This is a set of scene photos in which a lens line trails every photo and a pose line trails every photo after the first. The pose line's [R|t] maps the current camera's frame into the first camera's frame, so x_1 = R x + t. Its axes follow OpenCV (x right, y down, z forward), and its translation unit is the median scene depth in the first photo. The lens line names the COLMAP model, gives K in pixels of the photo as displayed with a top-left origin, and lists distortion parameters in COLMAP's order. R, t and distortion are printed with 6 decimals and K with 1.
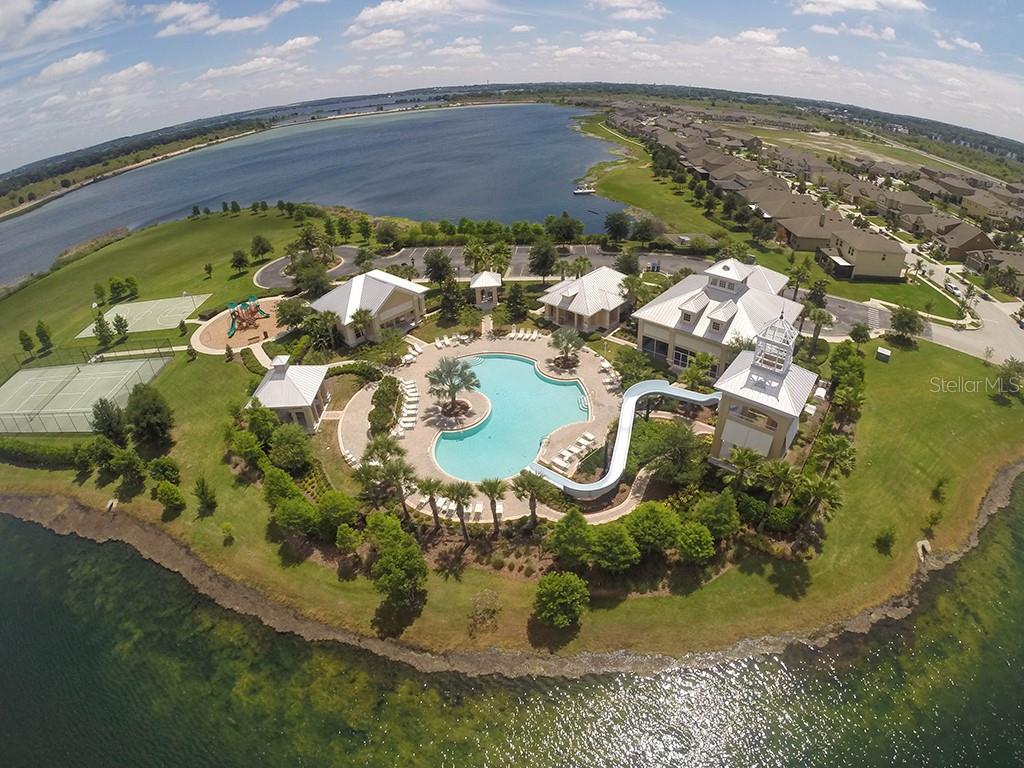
lens RADIAL K [[443.5, 0, 512.0], [0, 443.5, 384.0], [0, 0, 1]] dist [-0.126994, 0.012216]
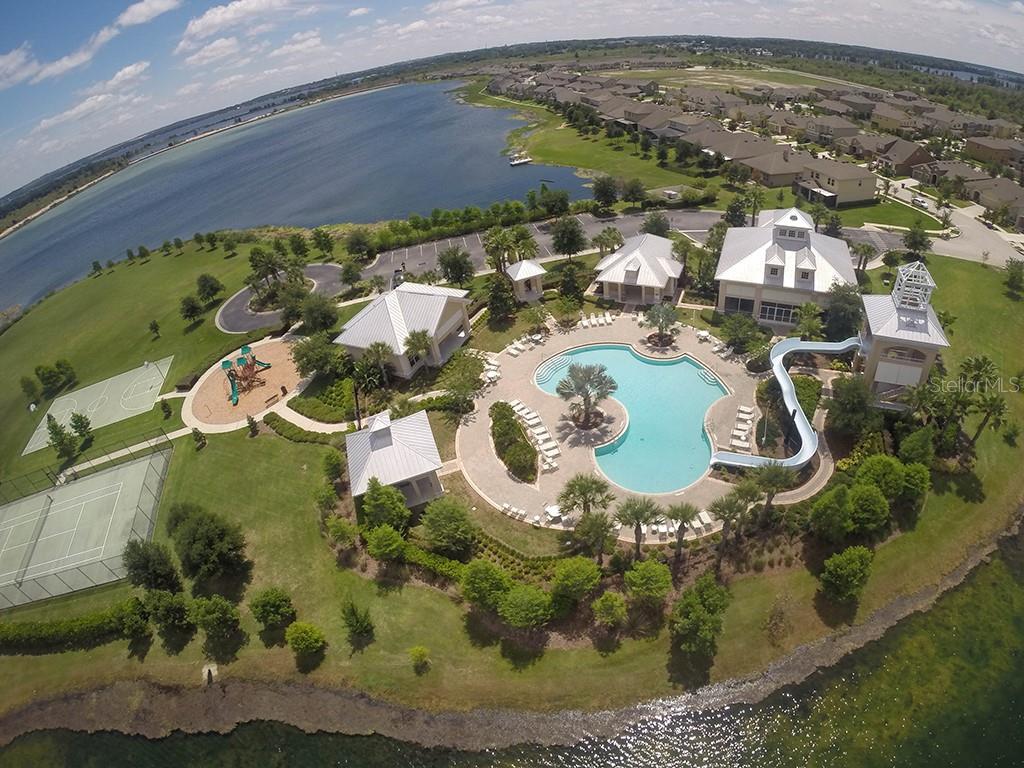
lens RADIAL K [[443.5, 0, 512.0], [0, 443.5, 384.0], [0, 0, 1]] dist [-0.126994, 0.012216]
pose [[0.956344, -0.245365, 0.158752, -0.306582], [0.237707, 0.969102, 0.065850, -0.080940], [-0.170004, -0.025239, 0.985120, 0.130101]]
